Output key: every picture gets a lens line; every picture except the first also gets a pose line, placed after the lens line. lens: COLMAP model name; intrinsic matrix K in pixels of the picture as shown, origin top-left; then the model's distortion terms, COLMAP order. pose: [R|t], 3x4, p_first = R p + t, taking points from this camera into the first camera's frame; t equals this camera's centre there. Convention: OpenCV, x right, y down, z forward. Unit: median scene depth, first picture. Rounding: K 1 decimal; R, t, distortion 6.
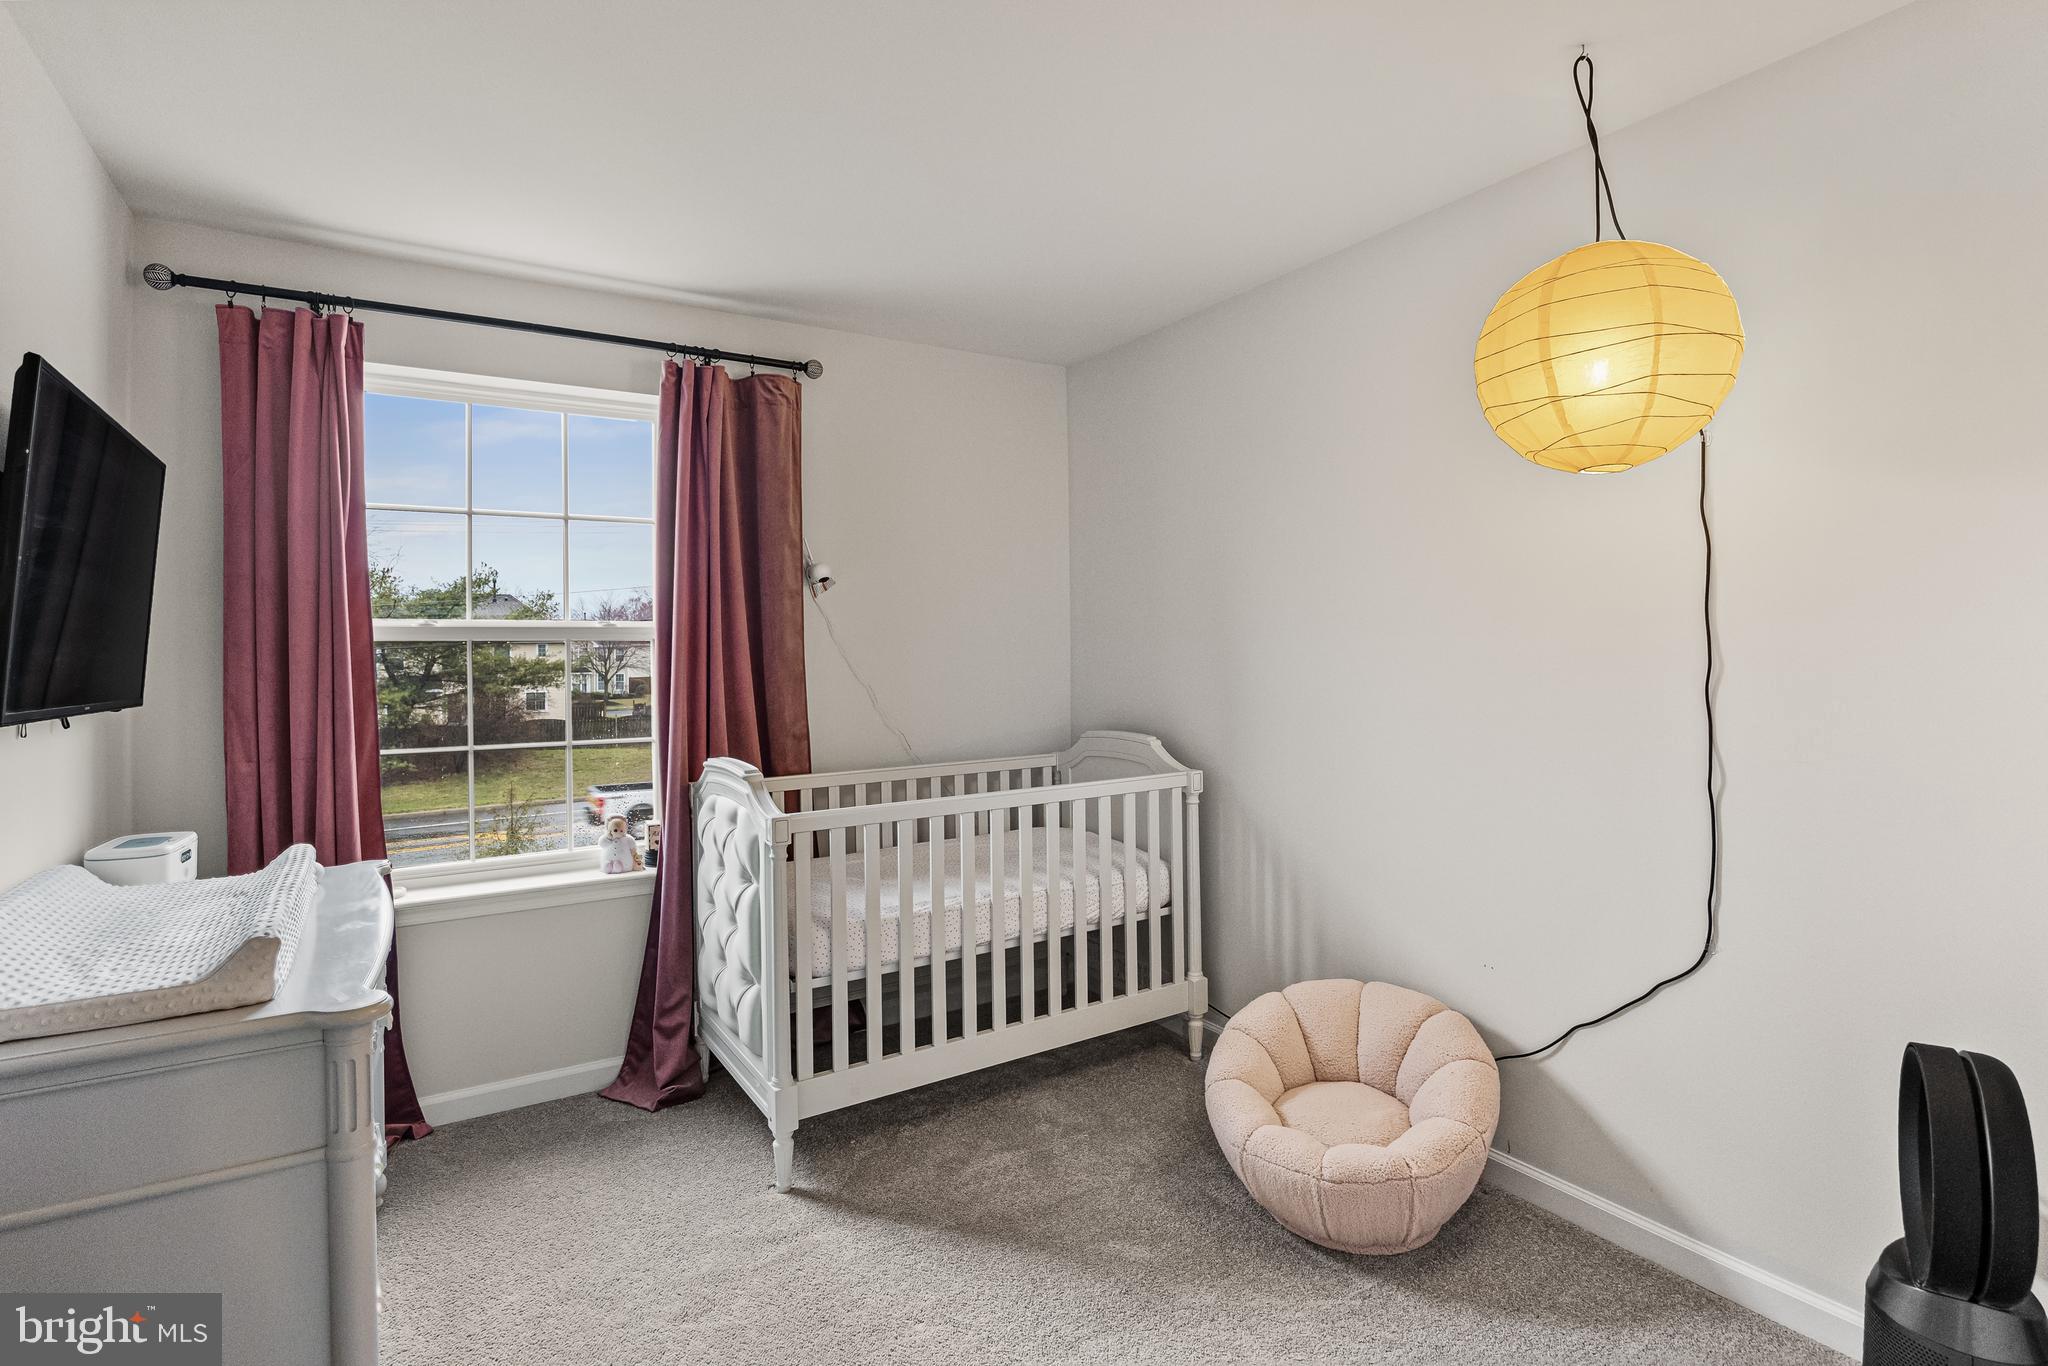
lens RADIAL K [[1057.6, 0, 1024.0], [0, 1057.6, 683.0], [0, 0, 1]] dist [-0.001307, -0.000282]
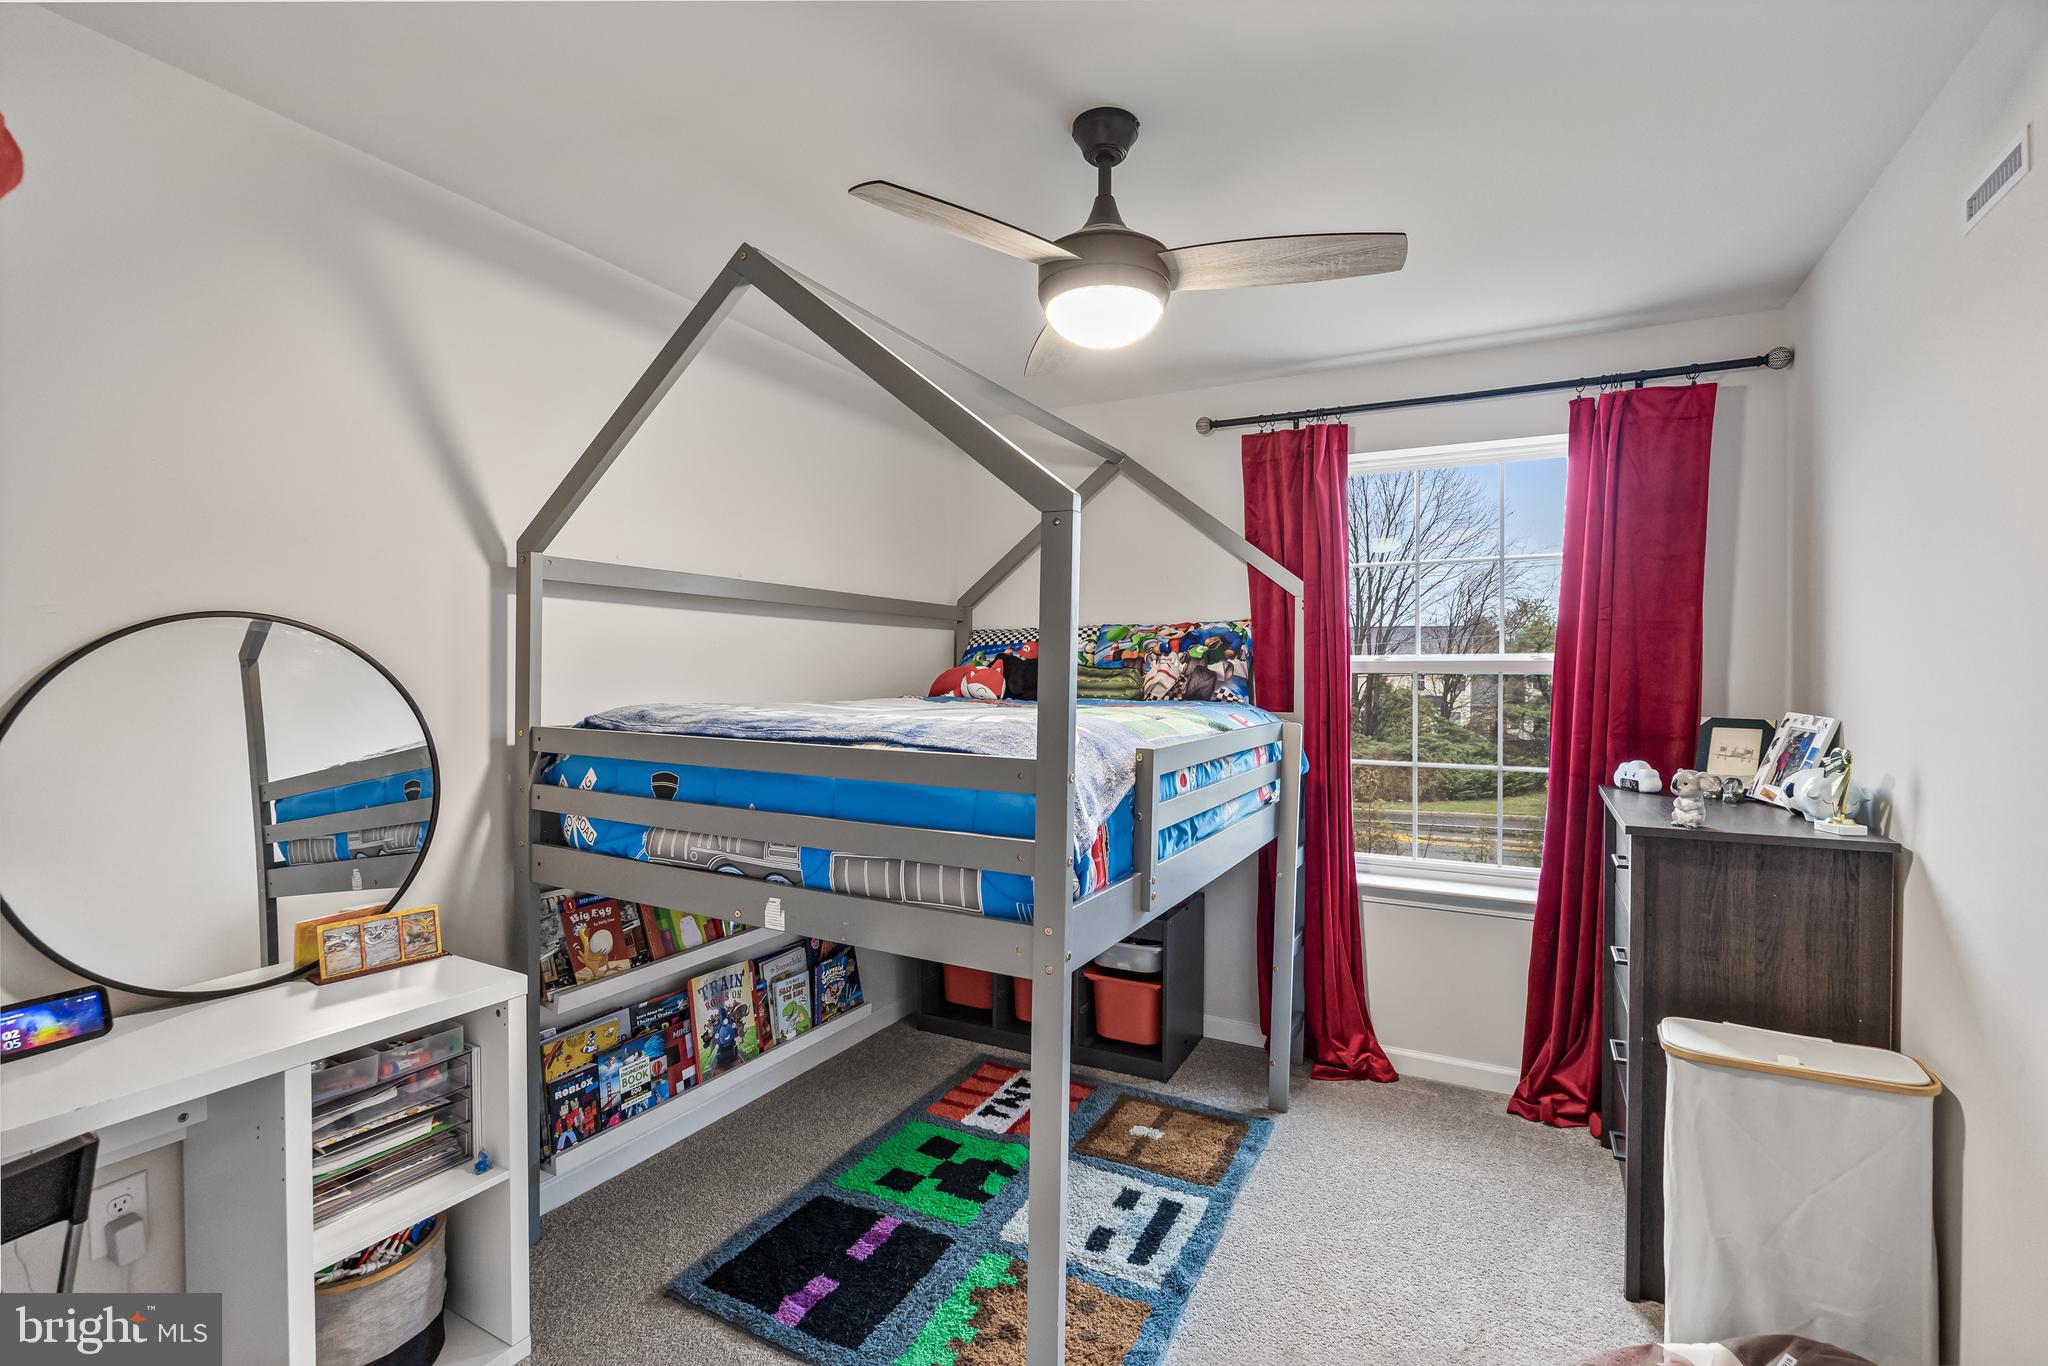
lens RADIAL K [[932.8, 0, 1024.0], [0, 932.8, 683.0], [0, 0, 1]] dist [0.000386, 0.000092]
pose [[0.499332, 0.018705, -0.866209, 0.160589], [-0.043849, 0.999031, -0.003704, -0.006588], [0.865300, 0.039832, 0.499669, 0.108532]]
